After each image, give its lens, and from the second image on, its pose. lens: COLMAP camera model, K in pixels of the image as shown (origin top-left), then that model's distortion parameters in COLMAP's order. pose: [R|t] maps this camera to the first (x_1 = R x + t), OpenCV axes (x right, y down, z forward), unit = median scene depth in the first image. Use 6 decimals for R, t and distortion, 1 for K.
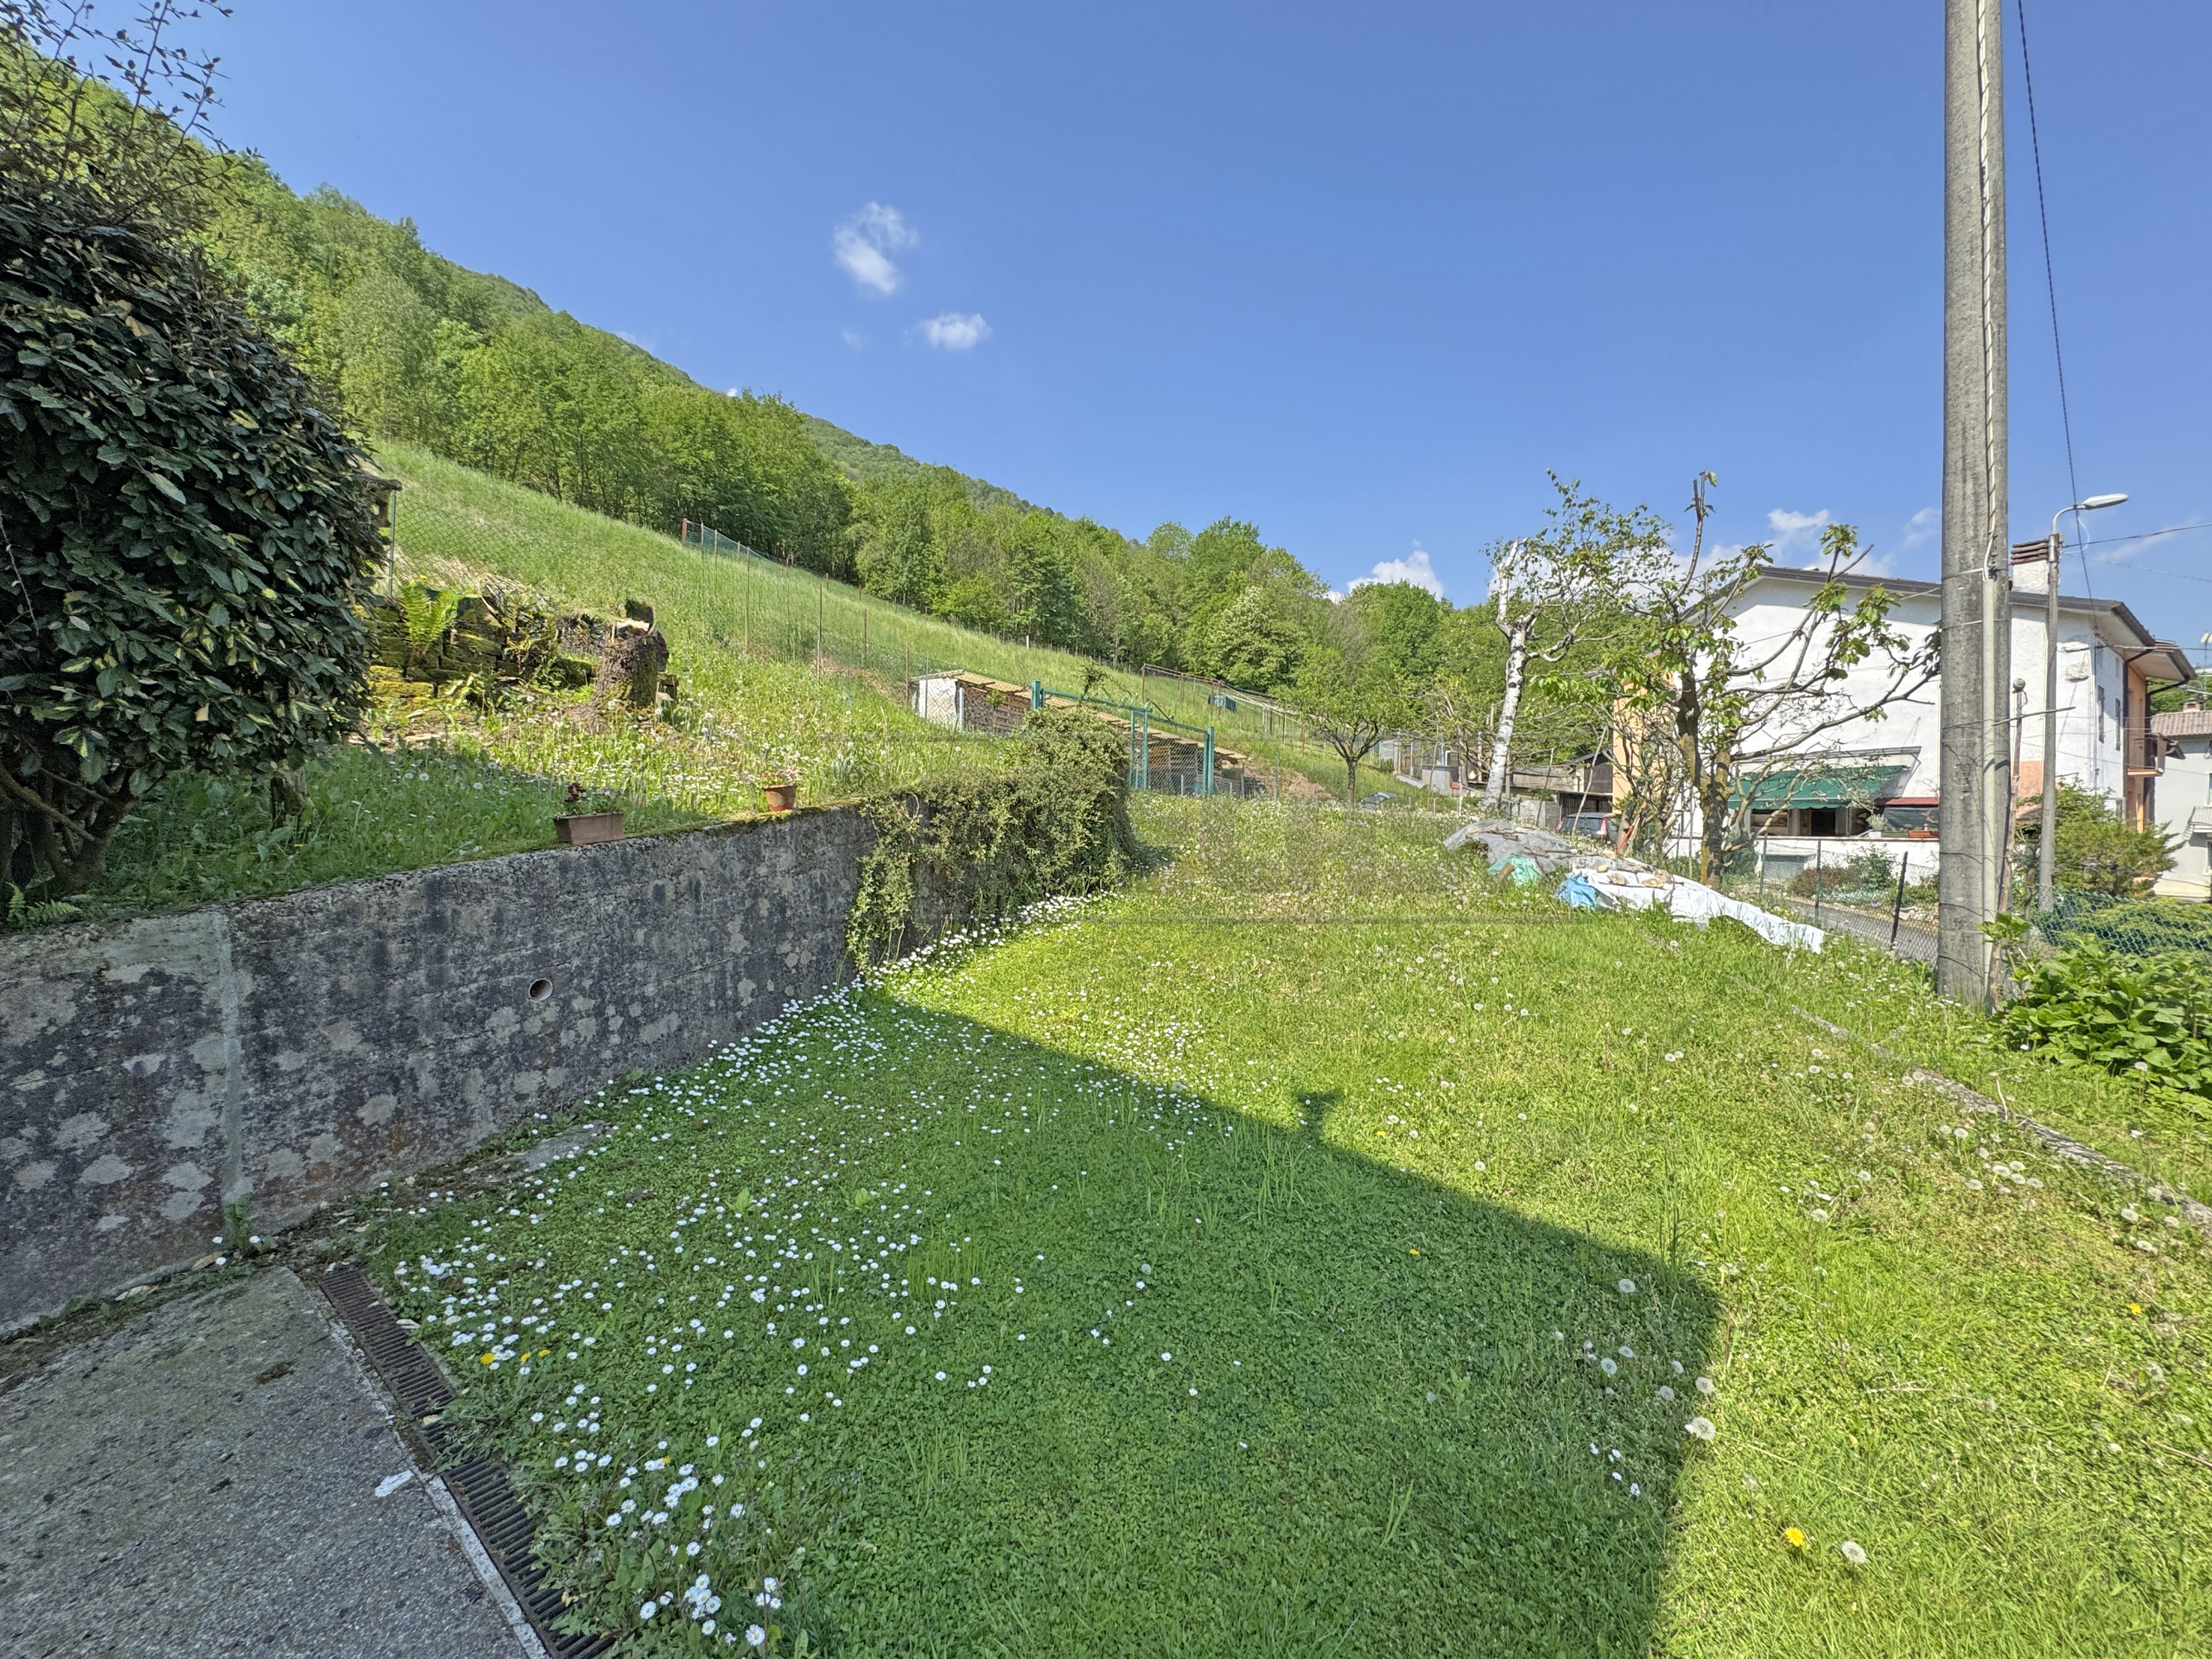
lens RADIAL K [[889.6, 0, 1105.3], [0, 889.6, 831.9], [0, 0, 1]] dist [-0.002693, -0.000295]
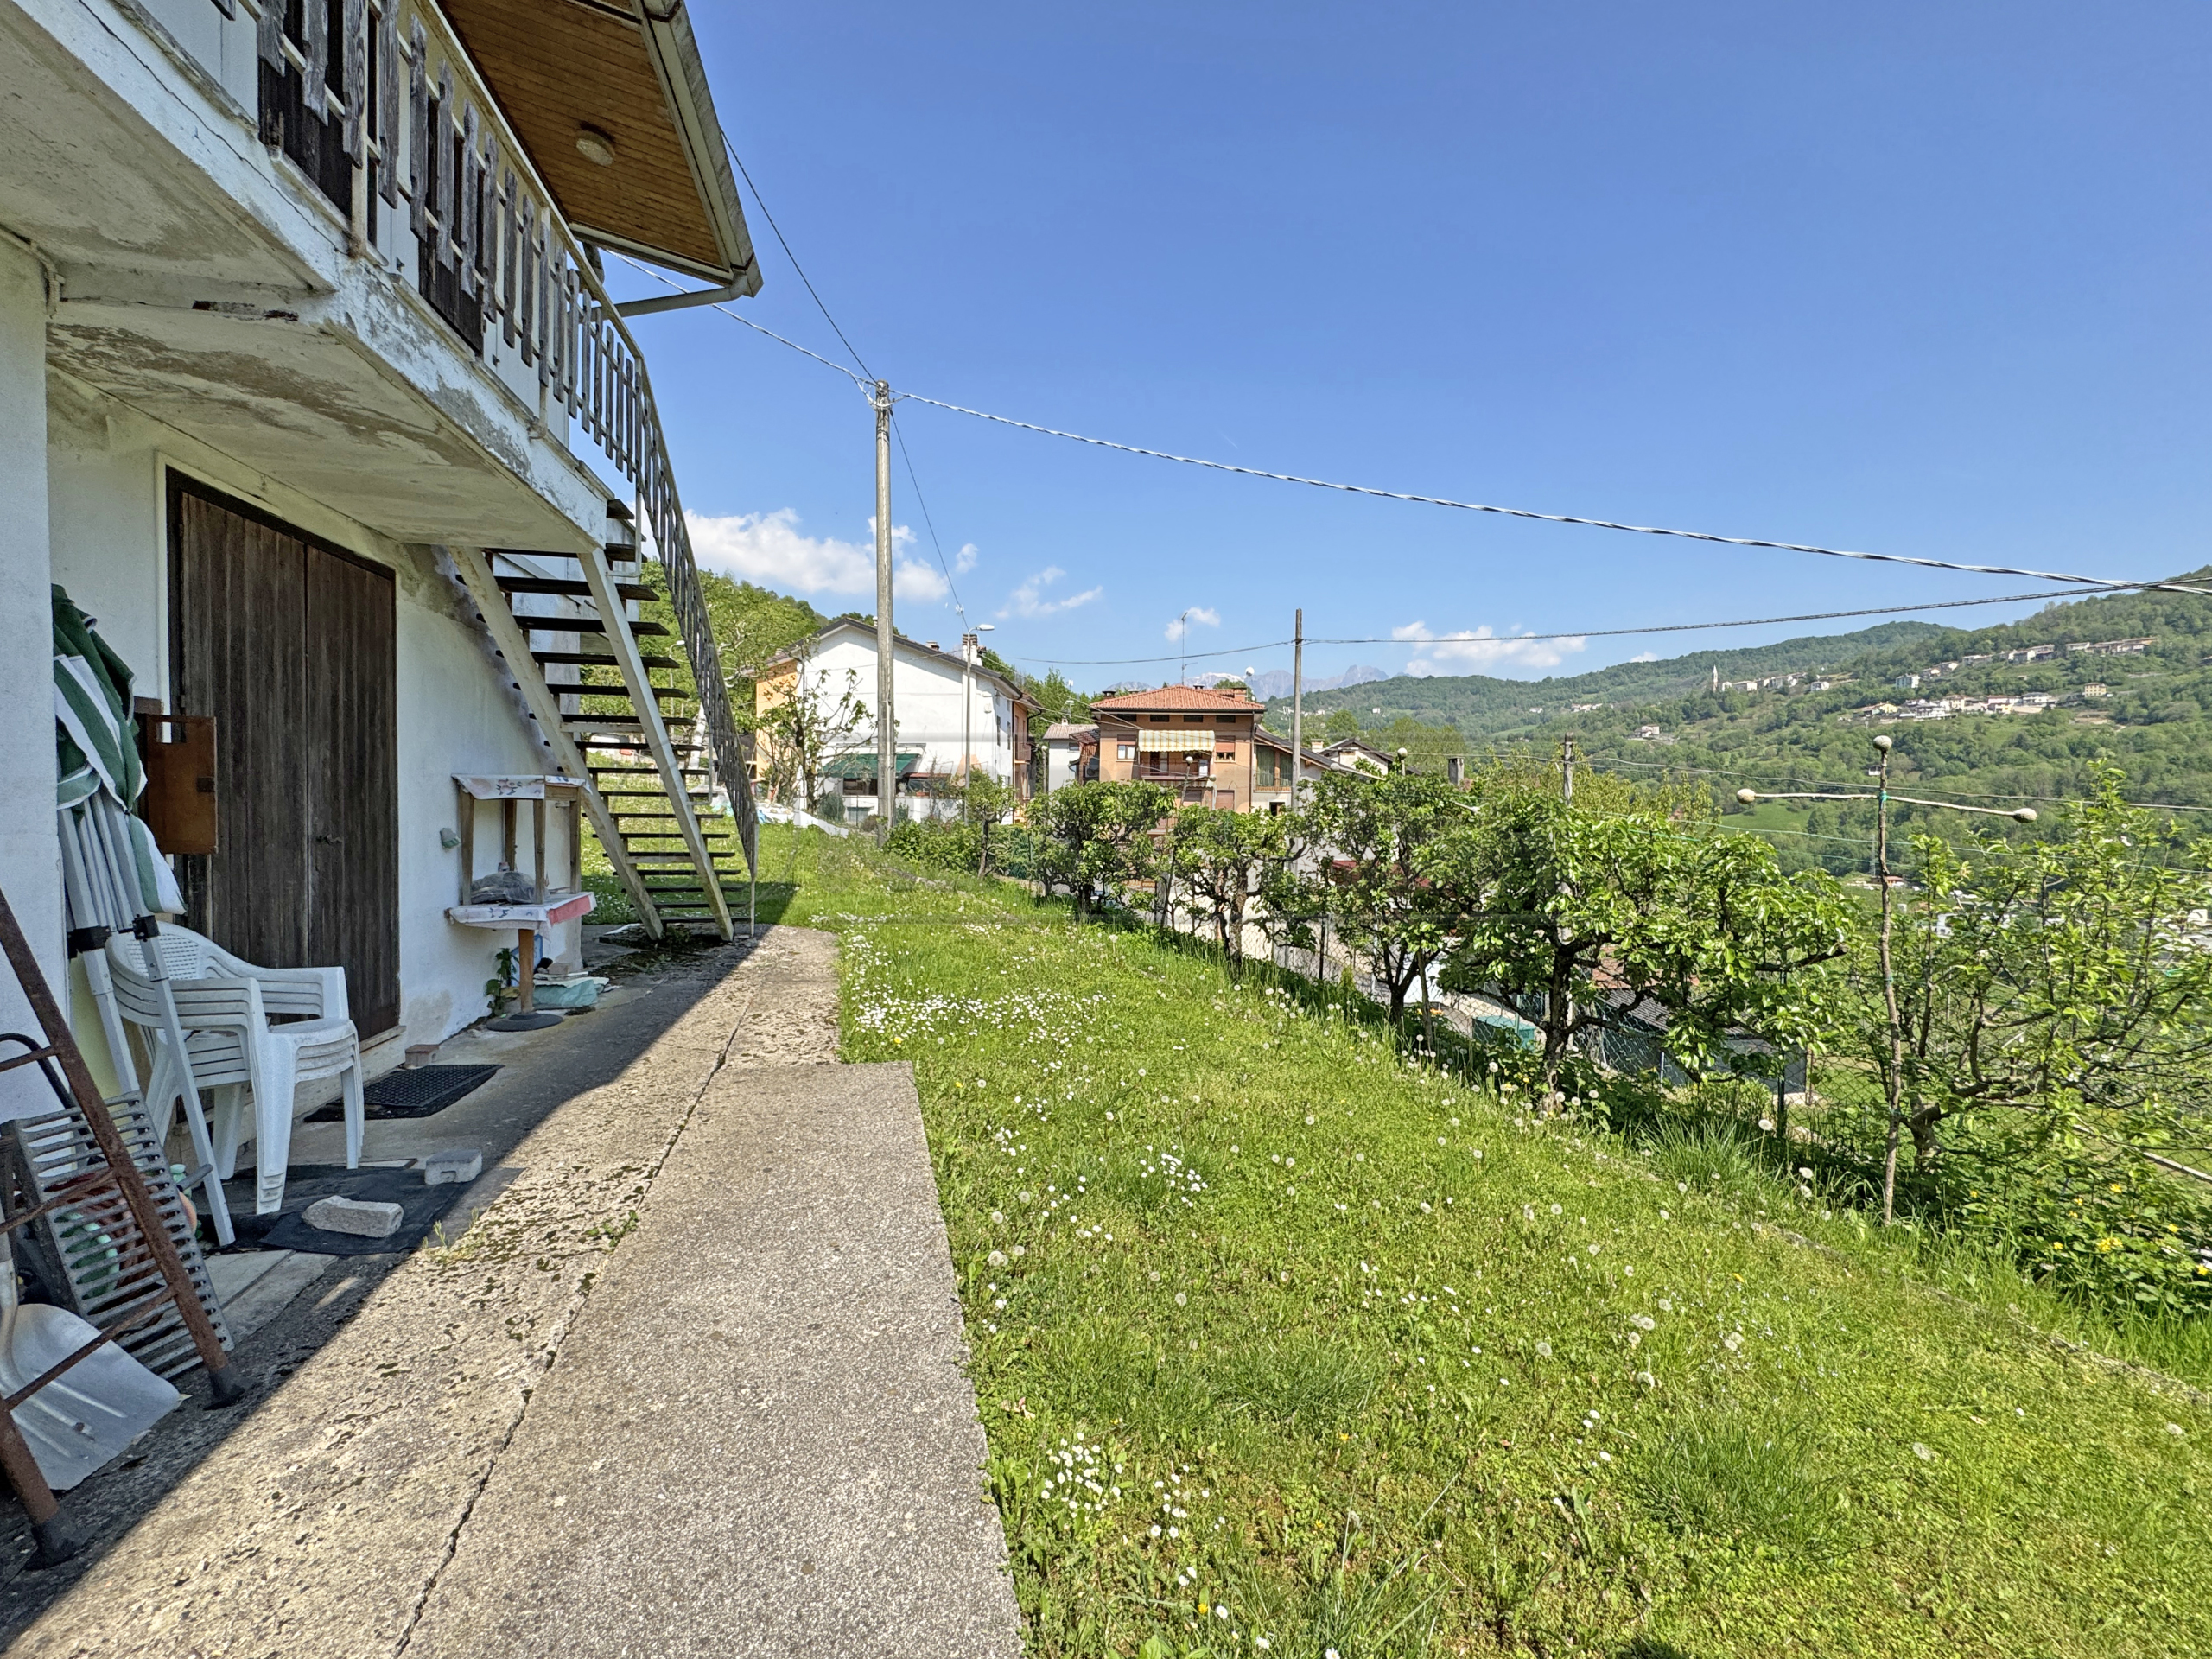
lens RADIAL K [[889.6, 0, 1105.3], [0, 889.6, 831.9], [0, 0, 1]] dist [-0.002693, -0.000295]
pose [[0.623015, -0.034956, 0.781429, -0.244382], [0.002700, 0.999091, 0.042540, 0.003658], [-0.782206, -0.024393, 0.622543, -0.393605]]
